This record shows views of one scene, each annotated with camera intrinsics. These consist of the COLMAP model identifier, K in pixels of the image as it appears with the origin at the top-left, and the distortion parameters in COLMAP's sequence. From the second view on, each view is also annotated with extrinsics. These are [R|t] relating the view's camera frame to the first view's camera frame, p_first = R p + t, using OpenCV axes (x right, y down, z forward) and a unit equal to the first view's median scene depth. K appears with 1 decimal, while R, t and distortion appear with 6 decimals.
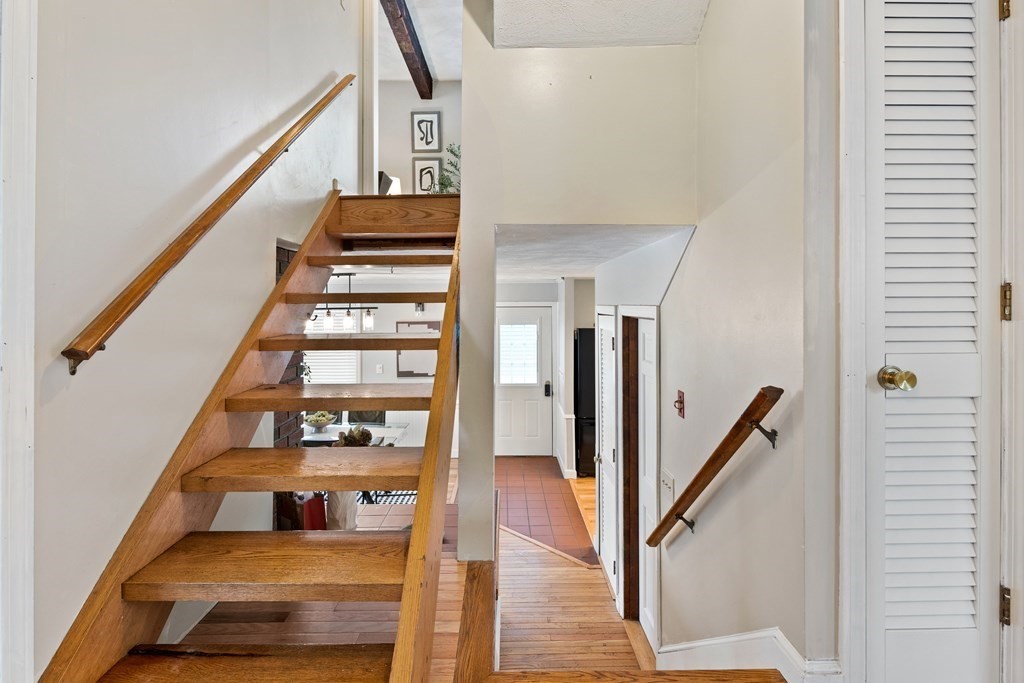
lens RADIAL K [[506.2, 0, 509.5], [0, 506.2, 308.0], [0, 0, 1]] dist [-0.000540, -0.002359]
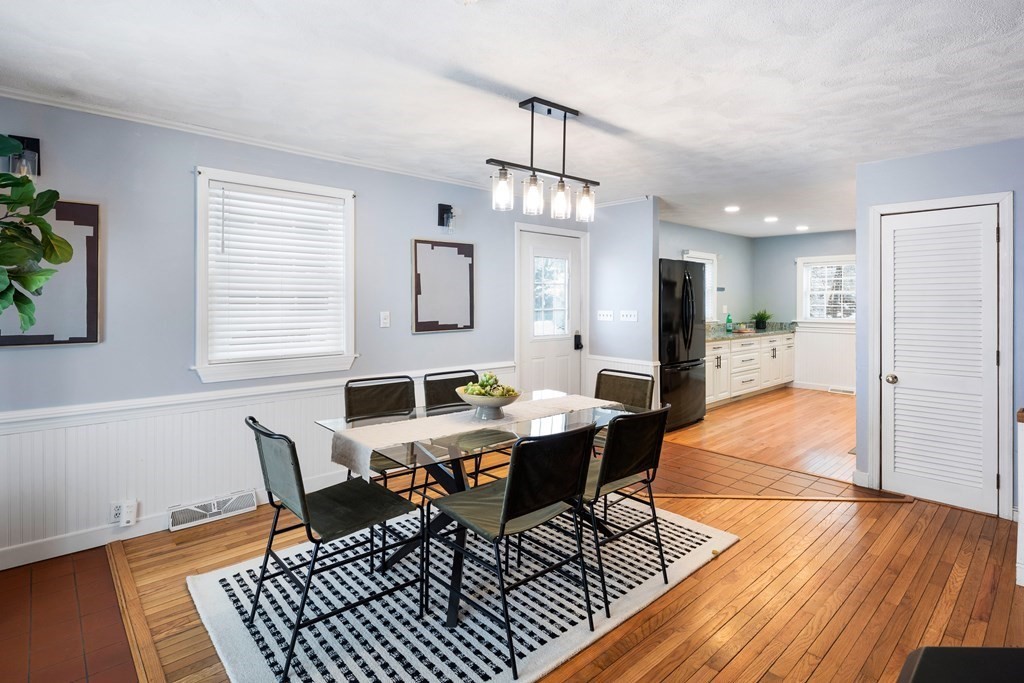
lens RADIAL K [[506.2, 0, 506.4], [0, 506.2, 304.5], [0, 0, 1]] dist [-0.000540, -0.002359]
pose [[0.746482, -0.000216, 0.665406, -0.540574], [-0.002804, 0.999990, 0.003470, 0.101507], [-0.665400, -0.004456, 0.746474, 0.481126]]
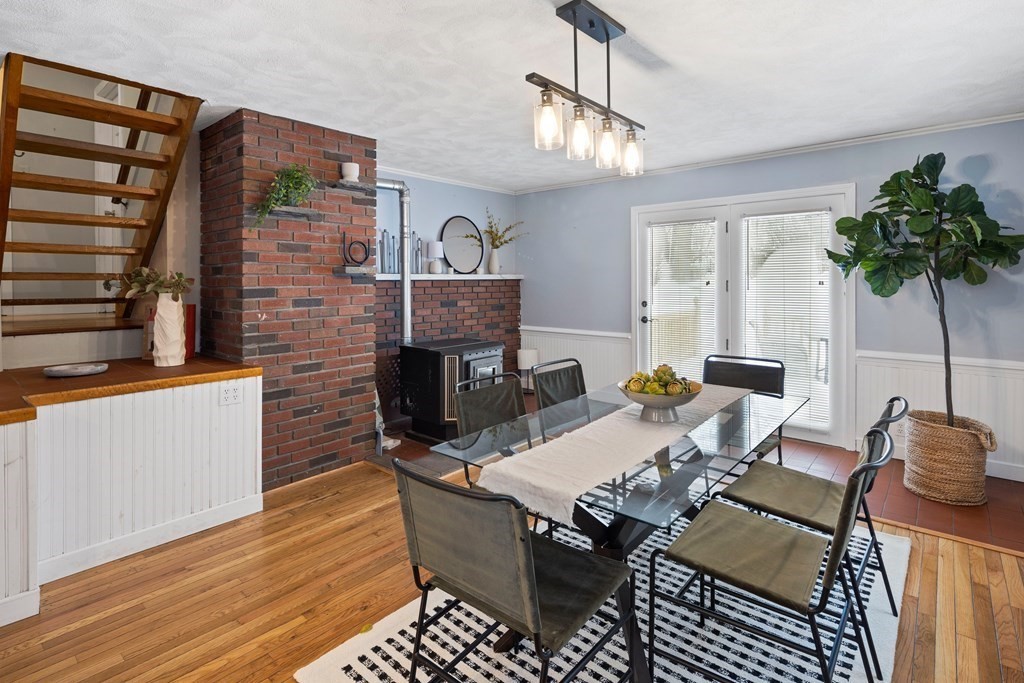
lens RADIAL K [[506.2, 0, 515.2], [0, 506.2, 285.3], [0, 0, 1]] dist [-0.000540, -0.002359]
pose [[-0.658223, 0.012864, -0.752713, 0.003031], [0.003705, 0.999897, 0.013848, 0.101492], [0.752814, 0.006327, -0.658203, 0.915374]]
